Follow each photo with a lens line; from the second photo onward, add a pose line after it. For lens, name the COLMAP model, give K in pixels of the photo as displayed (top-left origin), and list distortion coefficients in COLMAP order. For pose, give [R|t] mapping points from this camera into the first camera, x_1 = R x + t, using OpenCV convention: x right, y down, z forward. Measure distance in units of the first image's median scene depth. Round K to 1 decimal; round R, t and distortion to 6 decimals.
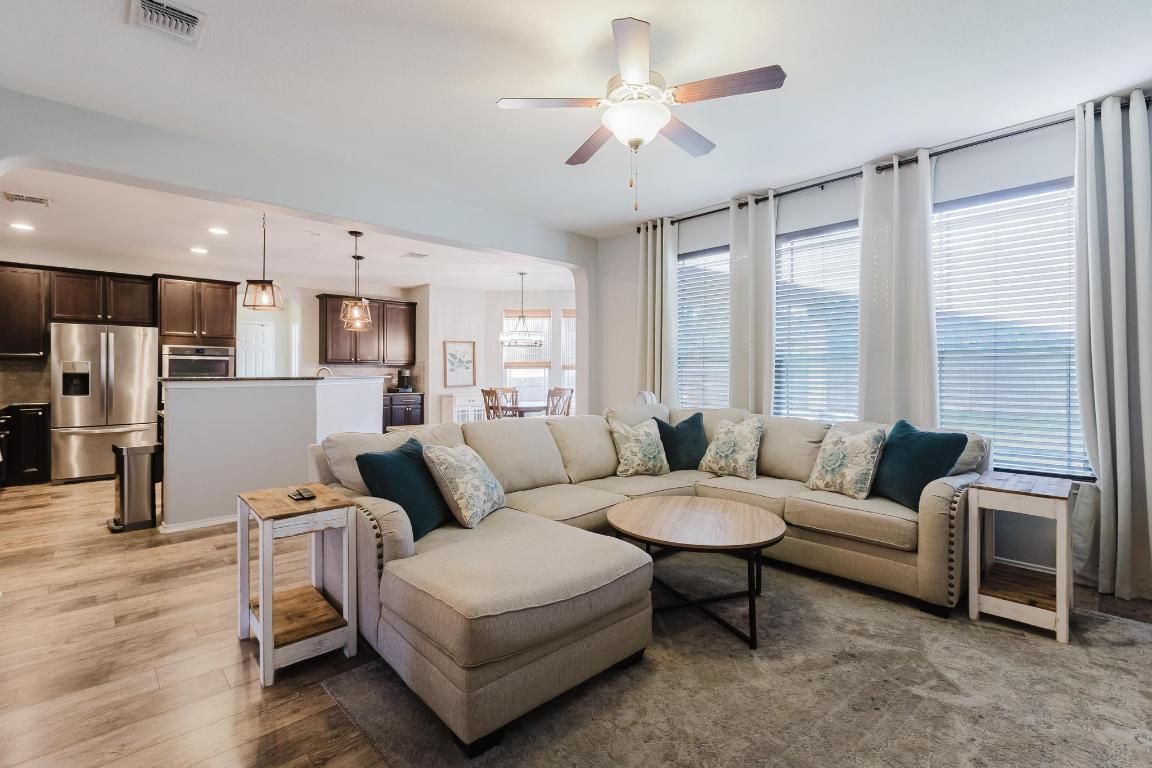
lens RADIAL K [[535.2, 0, 573.0], [0, 535.2, 378.3], [0, 0, 1]] dist [-0.002217, 0.000124]
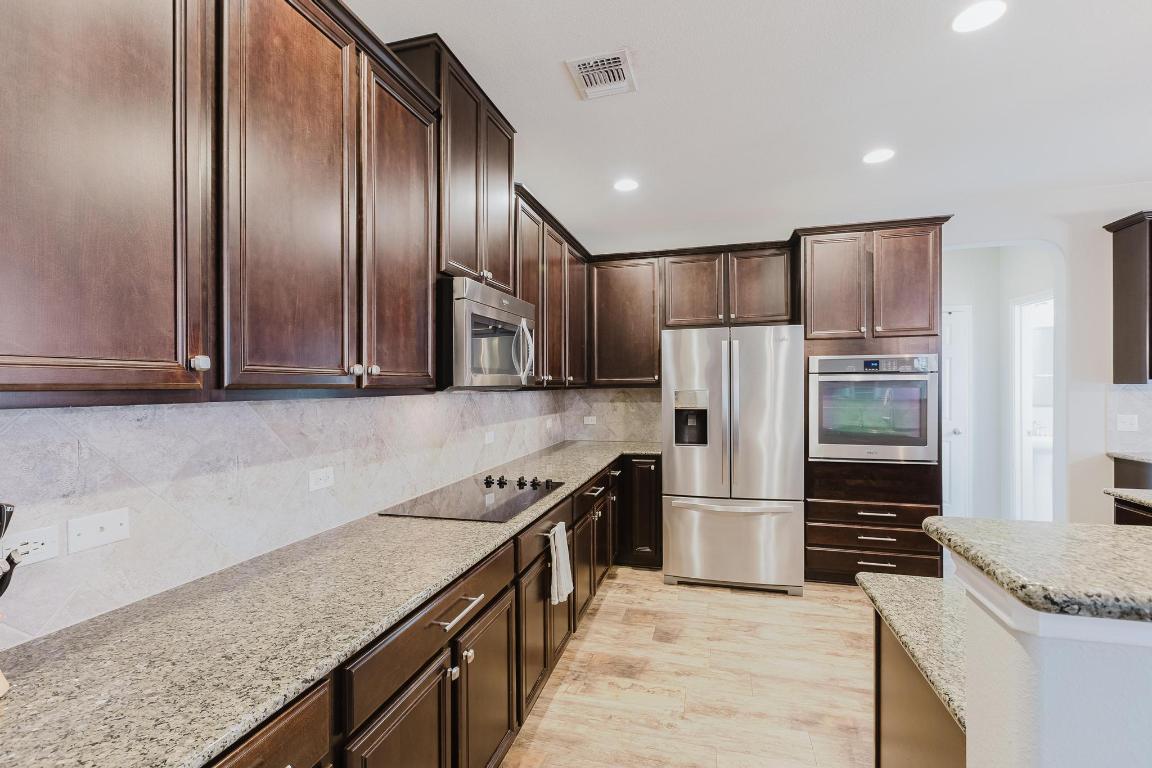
lens RADIAL K [[520.1, 0, 570.7], [0, 520.1, 383.2], [0, 0, 1]] dist [-0.000881, 0.000036]
pose [[0.525740, -0.007569, -0.850612, -0.469035], [0.007778, 0.999961, -0.004090, -0.036251], [0.850610, -0.004465, 0.525779, 0.539693]]
